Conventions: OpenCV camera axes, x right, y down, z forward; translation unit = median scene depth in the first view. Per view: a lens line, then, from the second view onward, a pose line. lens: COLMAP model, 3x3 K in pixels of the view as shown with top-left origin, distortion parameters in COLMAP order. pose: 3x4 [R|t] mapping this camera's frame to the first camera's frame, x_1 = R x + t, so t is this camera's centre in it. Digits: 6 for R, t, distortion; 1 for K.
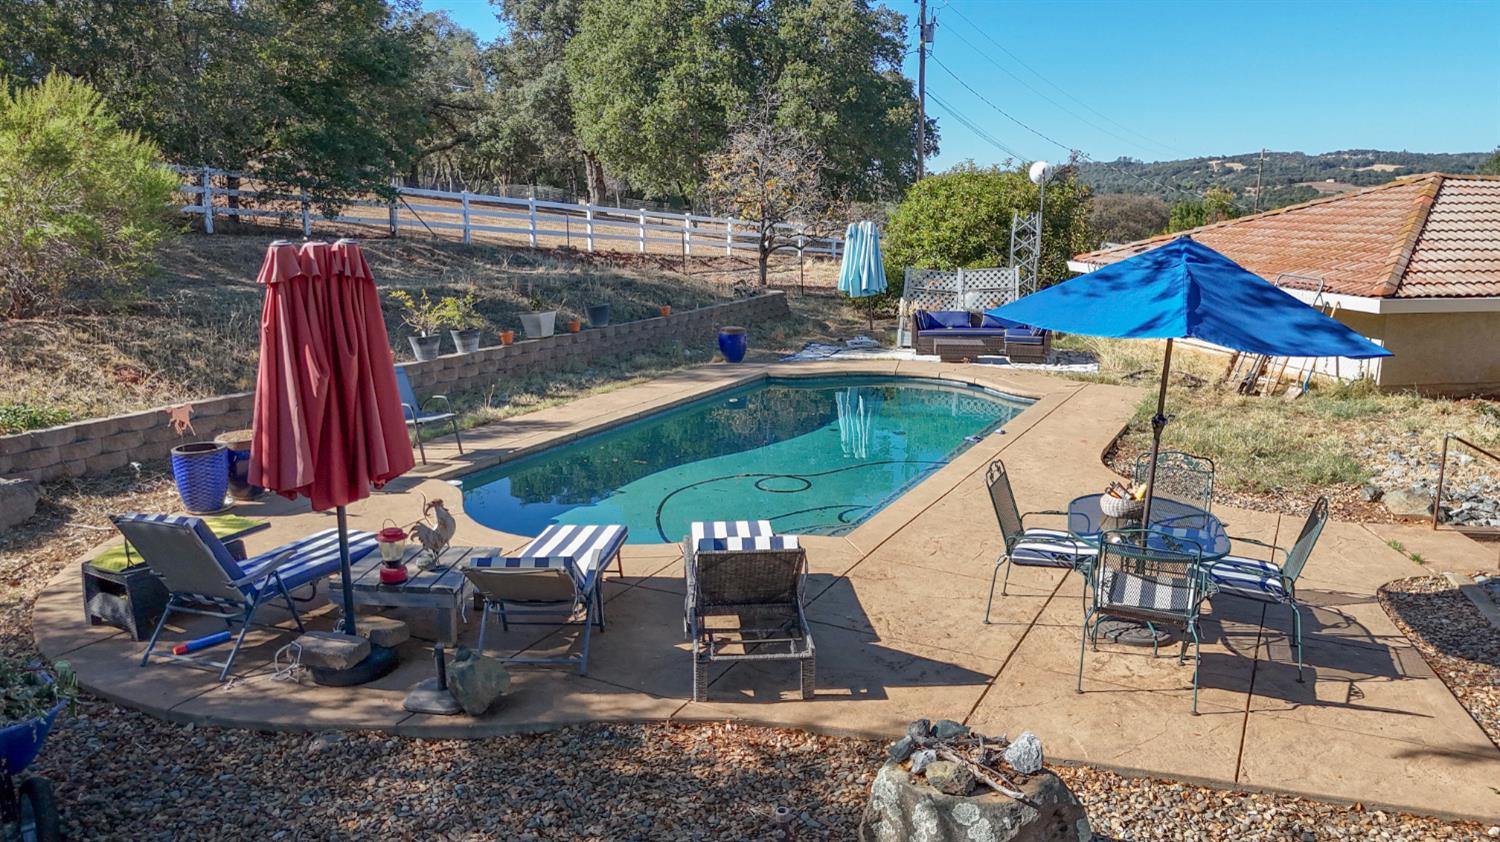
lens RADIAL K [[1103.7, 0, 750.0], [0, 1103.7, 421.0], [0, 0, 1]] dist [0.082605, -0.088769]
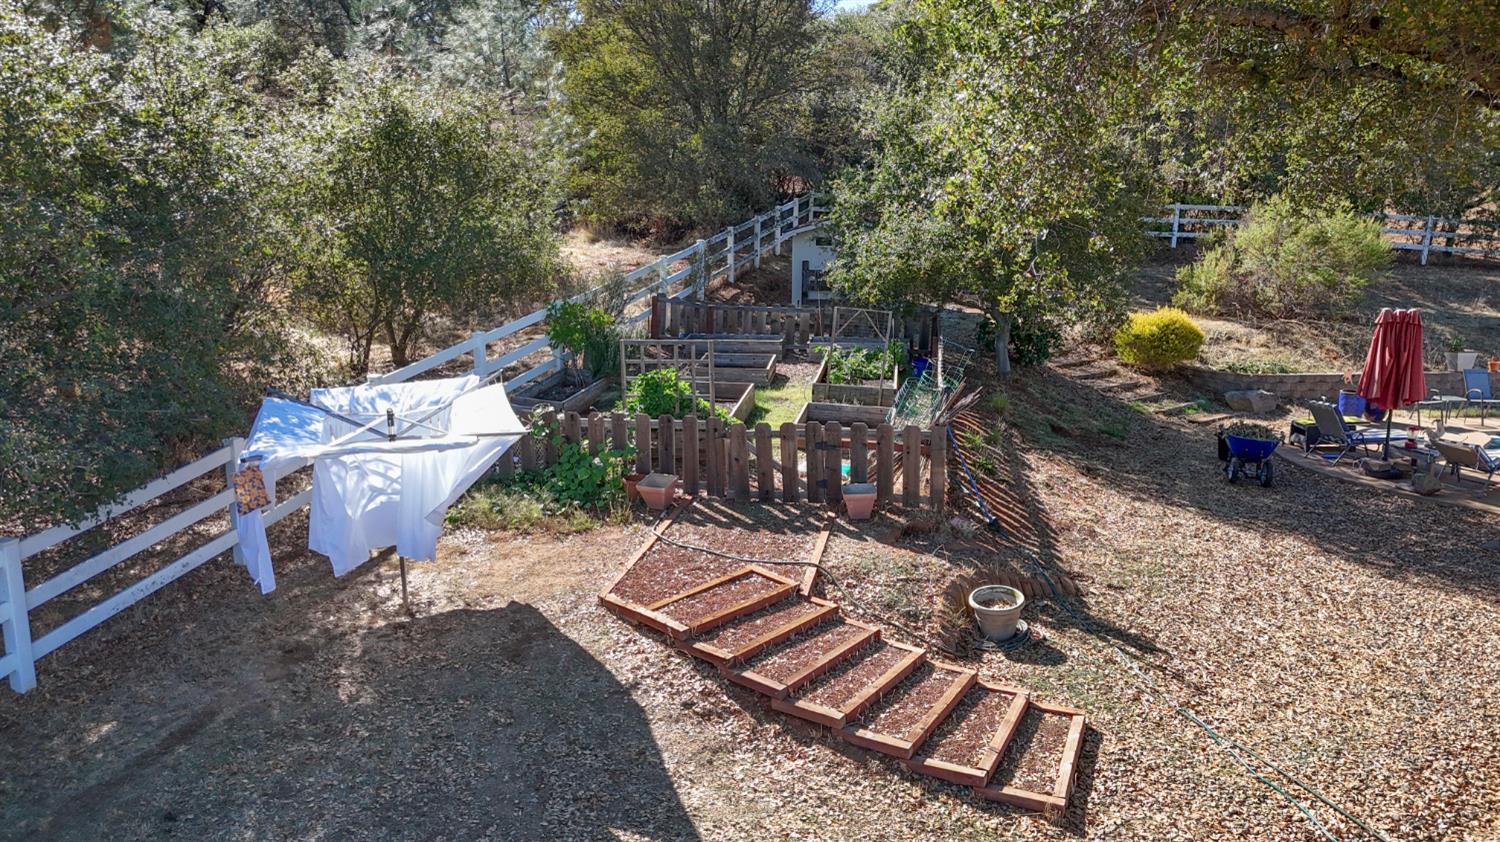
lens RADIAL K [[1103.7, 0, 750.0], [0, 1103.7, 421.0], [0, 0, 1]] dist [0.082605, -0.088769]
pose [[0.530199, 0.176918, -0.829210, 0.523435], [-0.172935, 0.979994, 0.098514, 0.052717], [0.830050, 0.091167, 0.550187, -0.862647]]
